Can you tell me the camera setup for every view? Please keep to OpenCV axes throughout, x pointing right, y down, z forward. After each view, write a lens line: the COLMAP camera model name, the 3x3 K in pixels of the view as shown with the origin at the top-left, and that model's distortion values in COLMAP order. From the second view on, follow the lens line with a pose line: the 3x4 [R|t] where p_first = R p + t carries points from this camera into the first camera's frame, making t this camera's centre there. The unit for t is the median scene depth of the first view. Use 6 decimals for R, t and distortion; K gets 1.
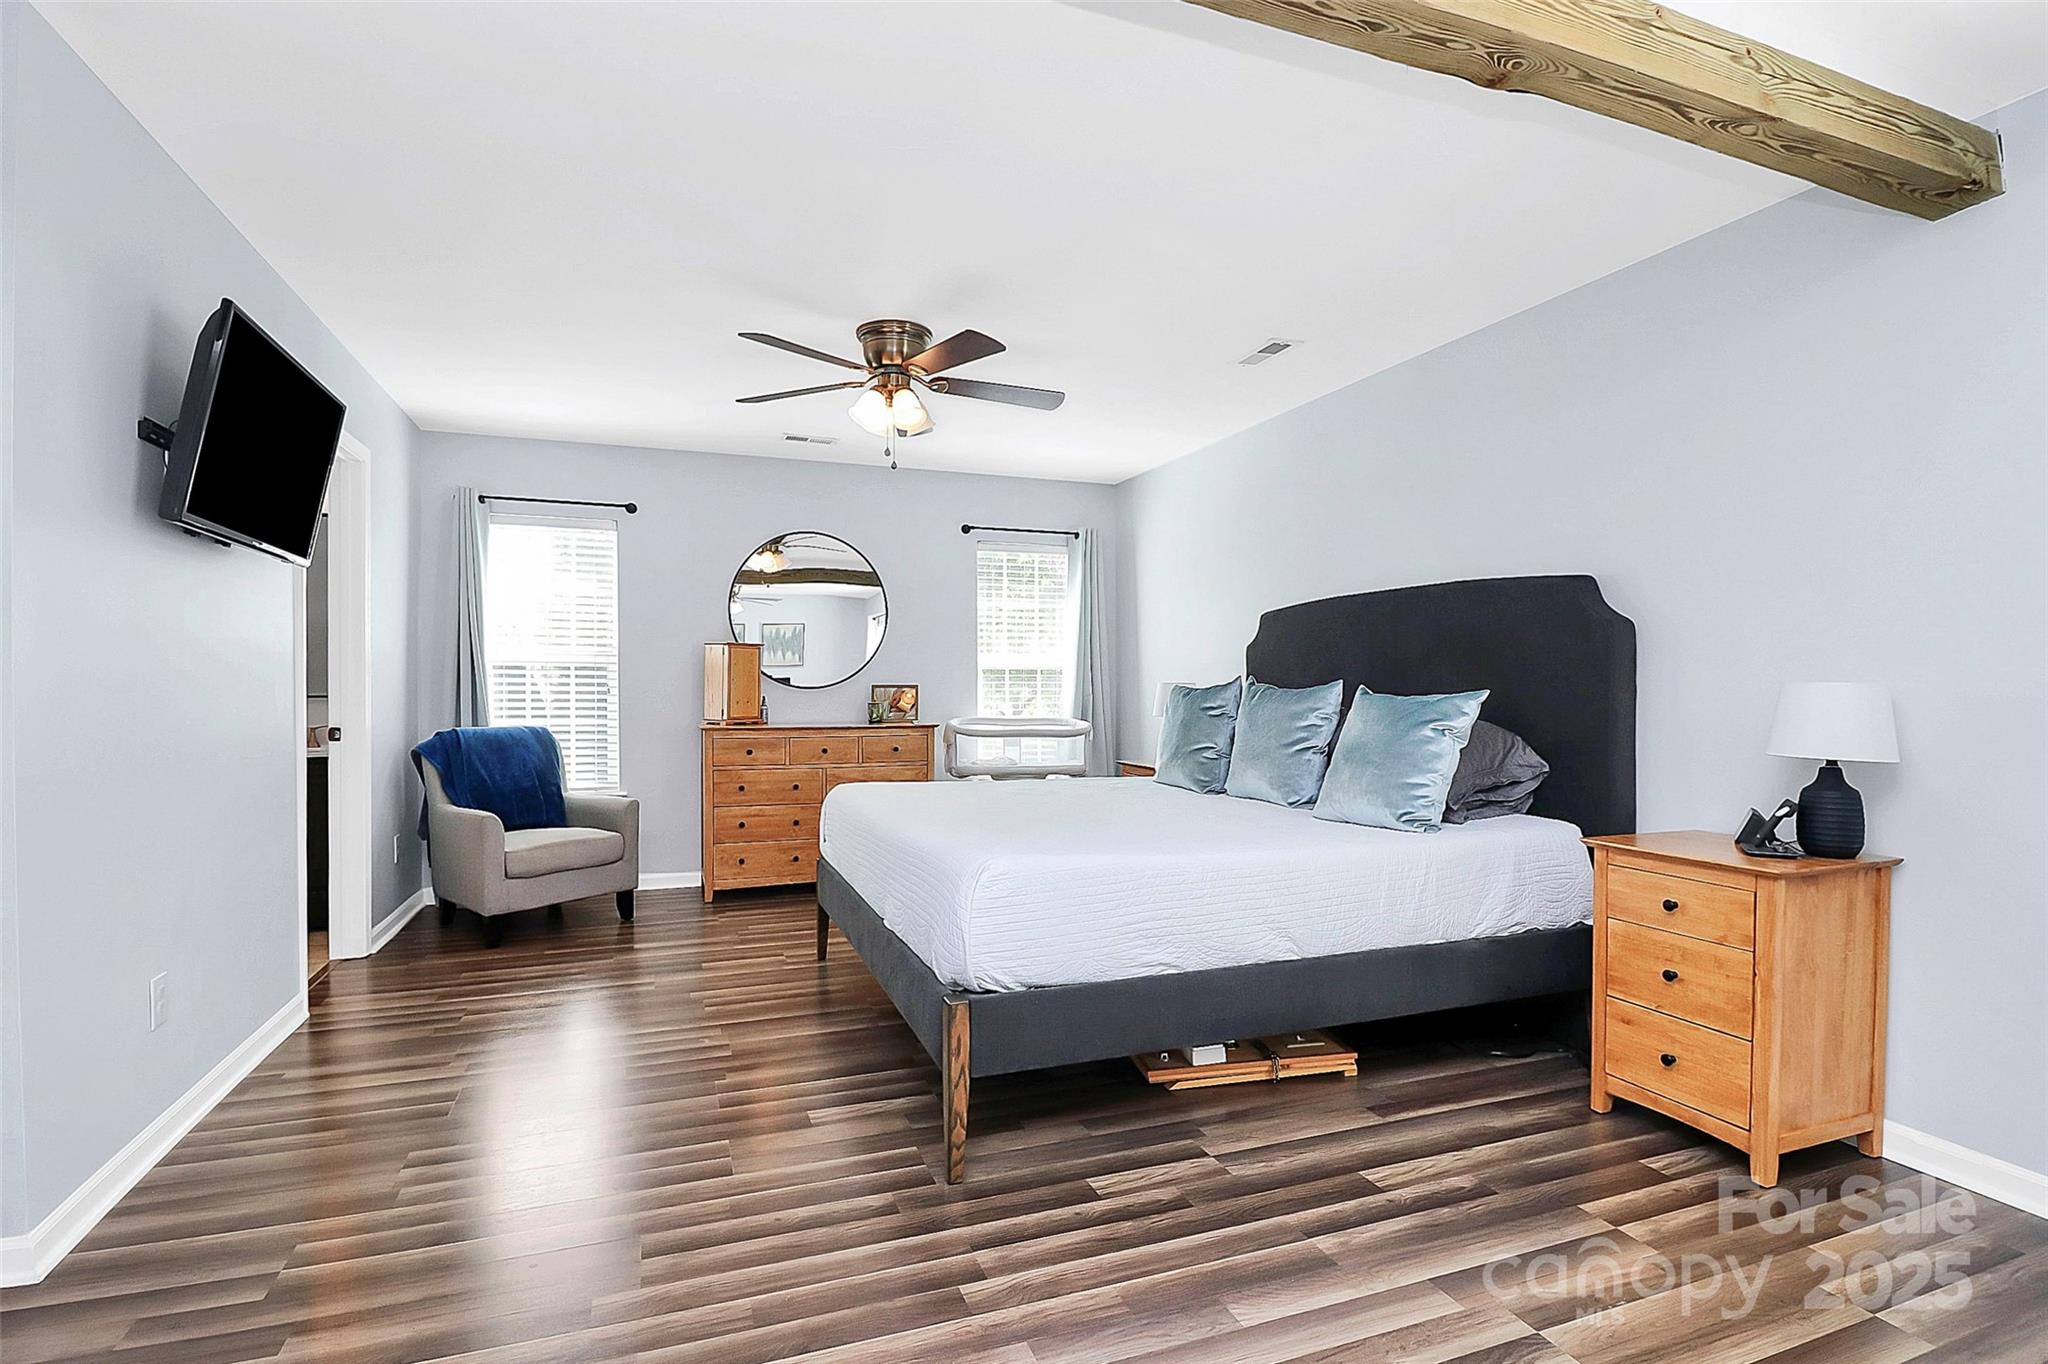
lens RADIAL K [[973.2, 0, 1053.6], [0, 973.2, 705.9], [0, 0, 1]] dist [0.002229, -0.008910]
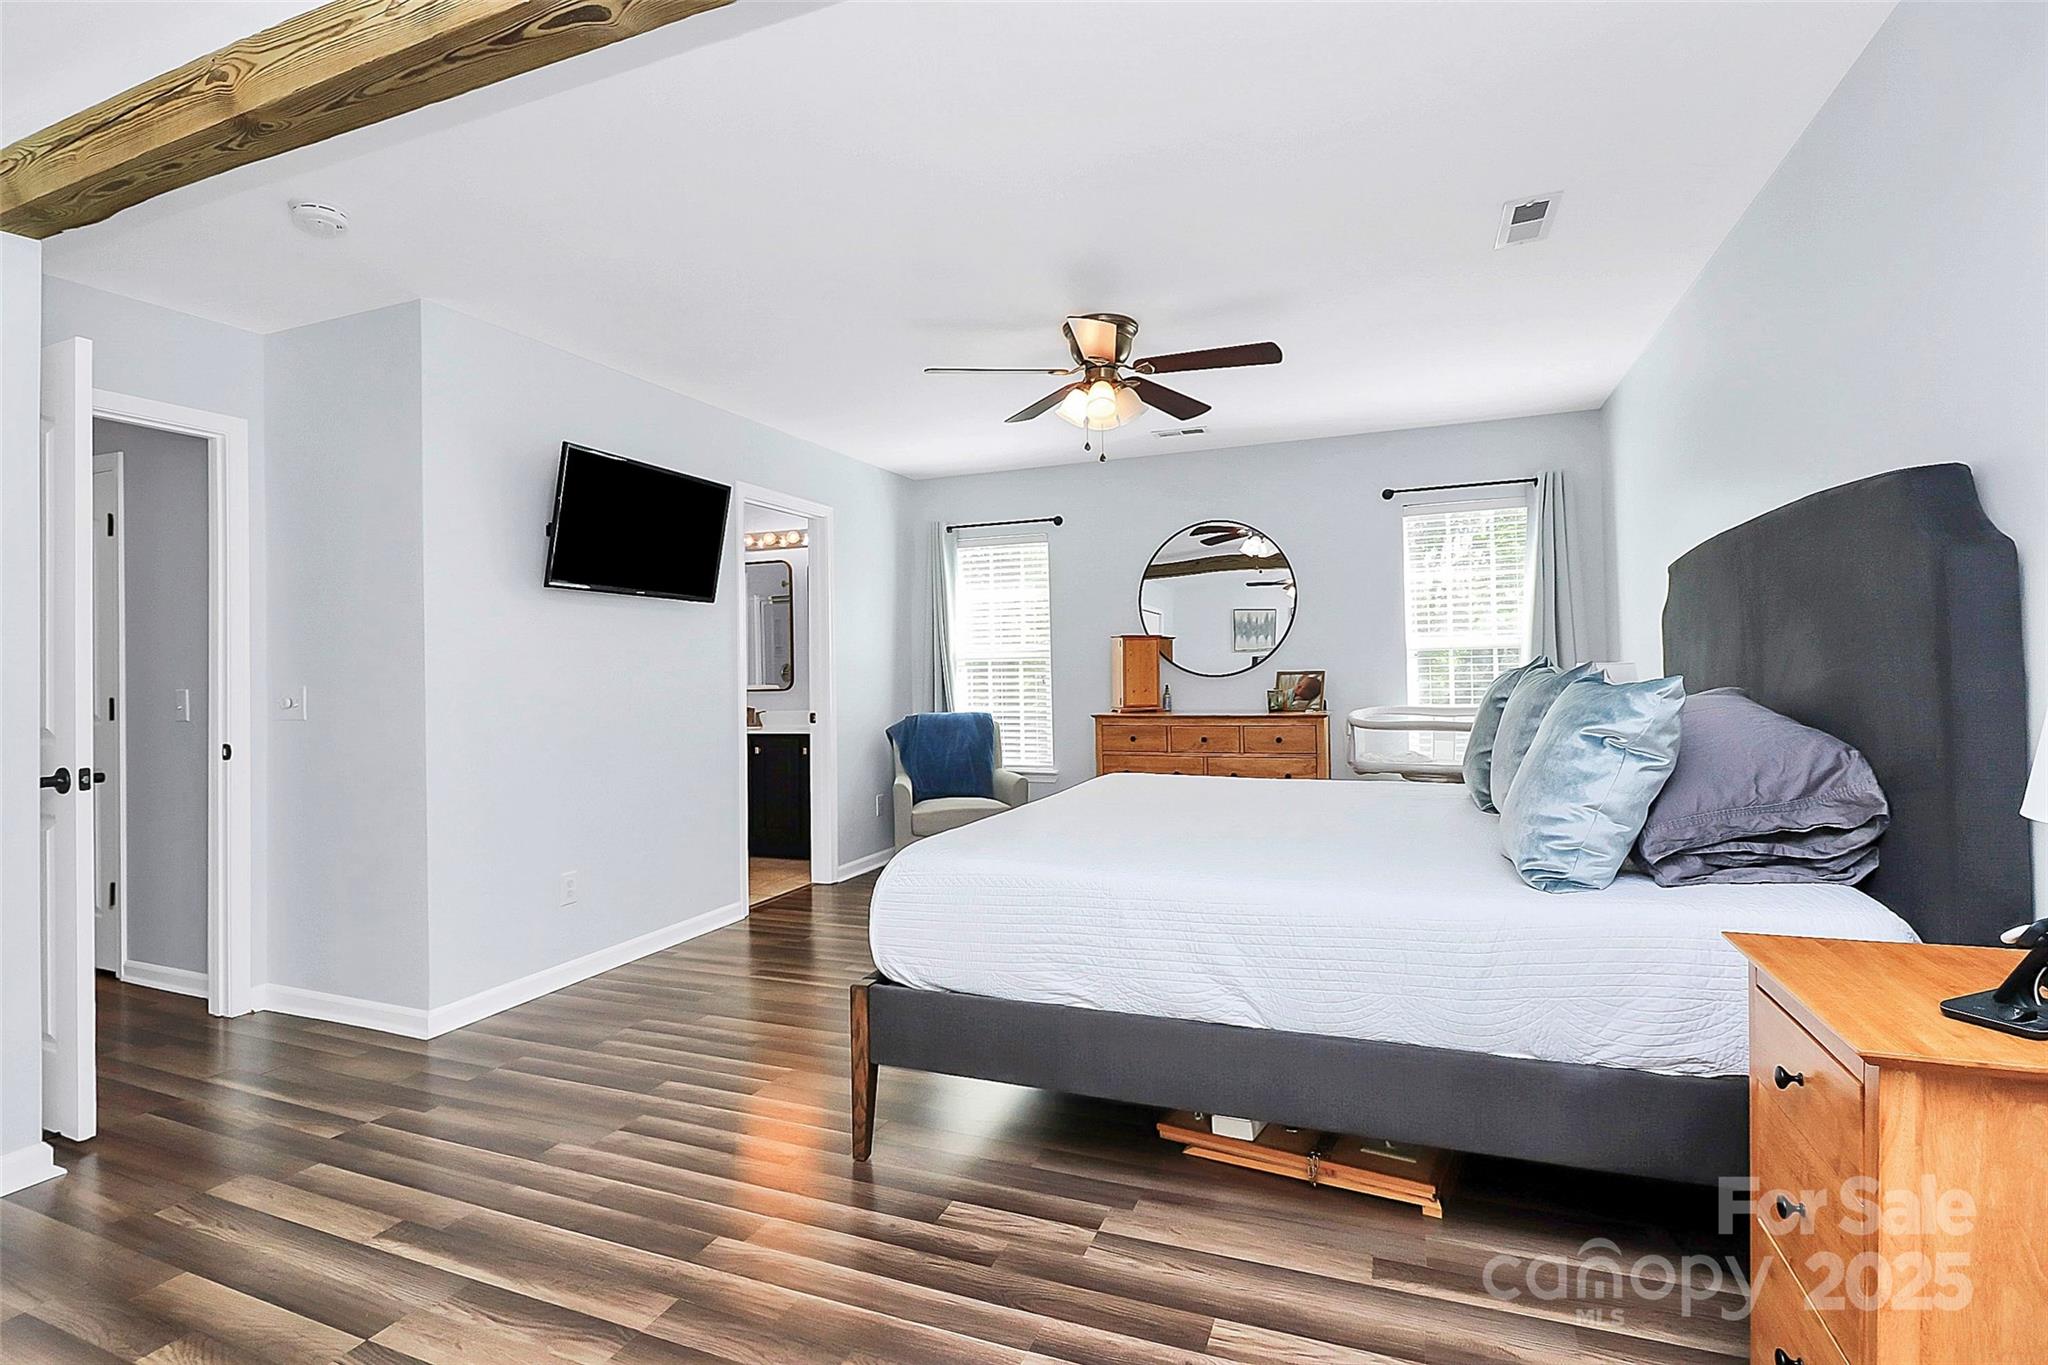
lens RADIAL K [[973.2, 0, 1020.6], [0, 973.2, 672.1], [0, 0, 1]] dist [0.002229, -0.008910]
pose [[0.739610, -0.017725, -0.672802, 0.445770], [0.006606, 0.999796, -0.019078, -0.007884], [0.673003, 0.009665, 0.739577, 0.203714]]
